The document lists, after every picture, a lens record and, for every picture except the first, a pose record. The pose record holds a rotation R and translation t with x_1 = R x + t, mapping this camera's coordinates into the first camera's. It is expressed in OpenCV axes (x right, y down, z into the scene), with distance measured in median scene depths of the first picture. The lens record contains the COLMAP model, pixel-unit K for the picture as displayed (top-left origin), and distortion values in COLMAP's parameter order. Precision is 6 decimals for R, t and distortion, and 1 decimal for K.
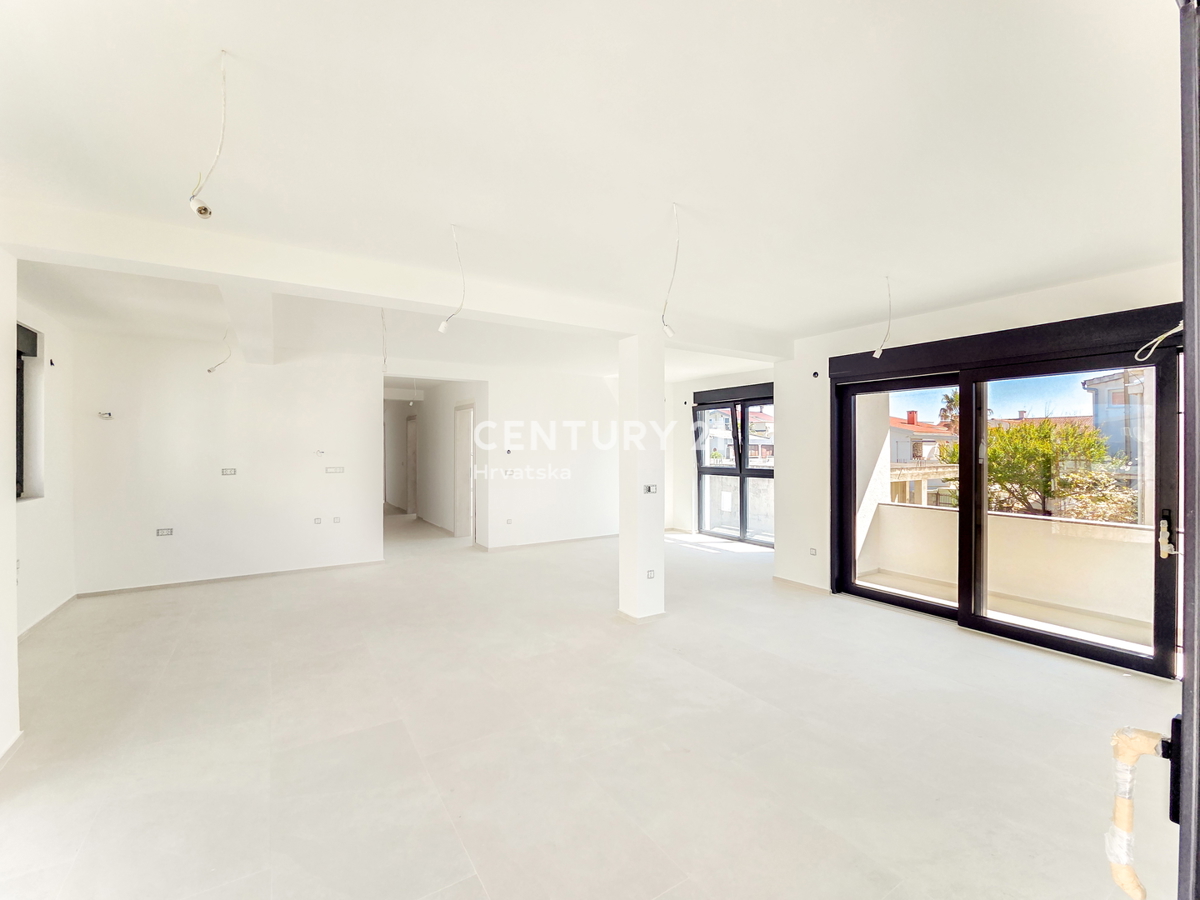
lens RADIAL K [[514.8, 0, 600.0], [0, 514.8, 450.0], [0, 0, 1]] dist [0.002910, 0.000353]
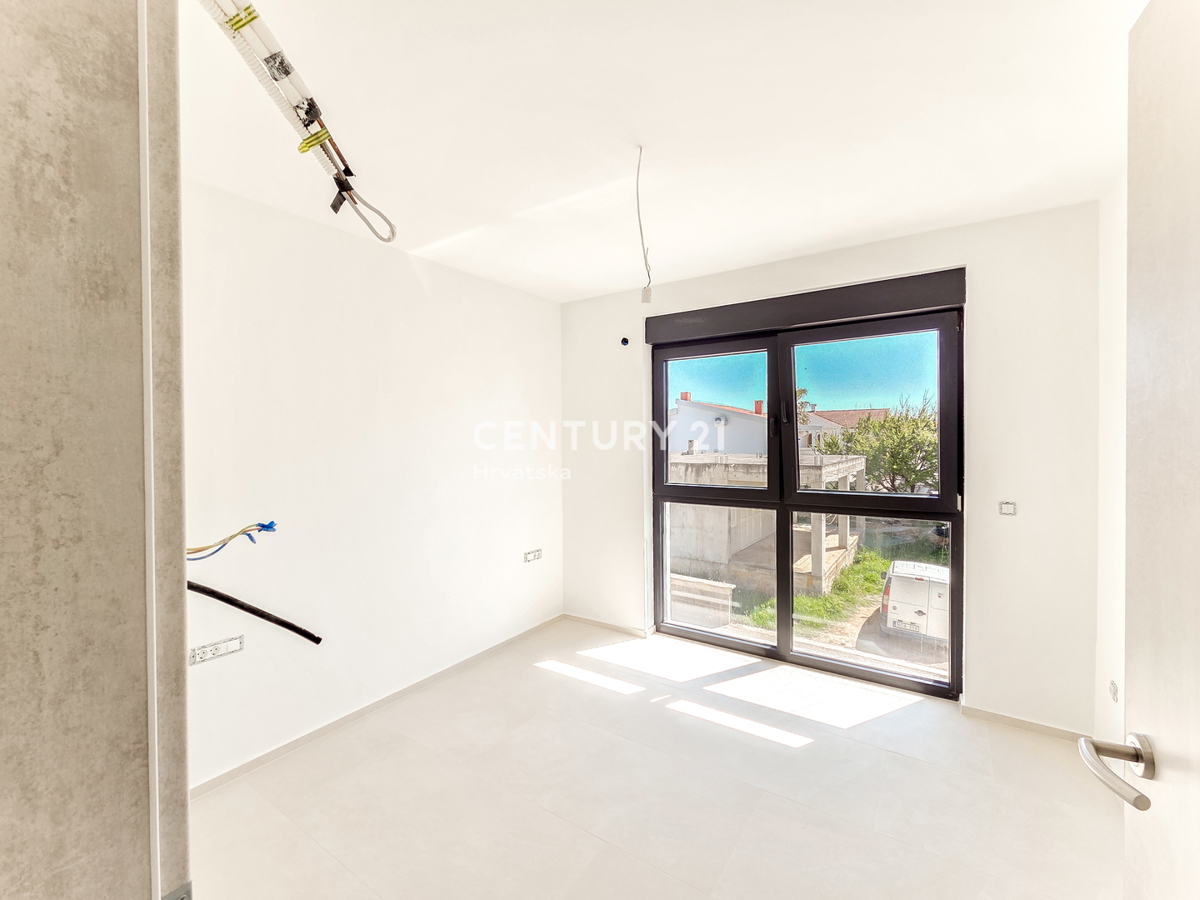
lens RADIAL K [[514.8, 0, 600.0], [0, 514.8, 450.0], [0, 0, 1]] dist [0.002910, 0.000353]
pose [[0.918846, -0.013498, 0.394386, -0.033394], [0.010779, 0.999900, 0.009109, -0.003184], [-0.394469, -0.004119, 0.918900, 0.652876]]
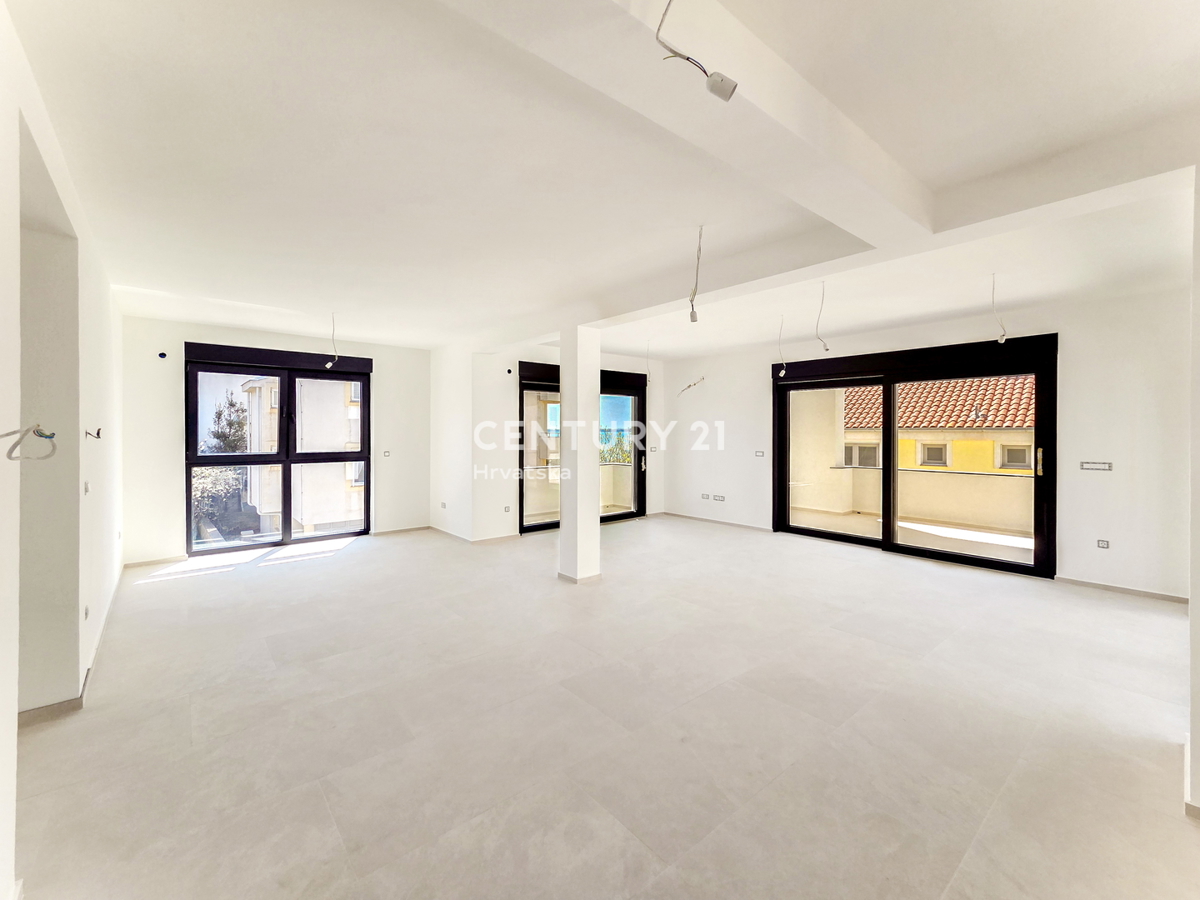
lens RADIAL K [[514.8, 0, 600.0], [0, 514.8, 450.0], [0, 0, 1]] dist [0.002910, 0.000353]
pose [[-0.140895, -0.035803, 0.989377, -0.573528], [0.001481, 0.999337, 0.036374, 0.002291], [-0.990024, 0.006590, -0.140748, 0.617829]]
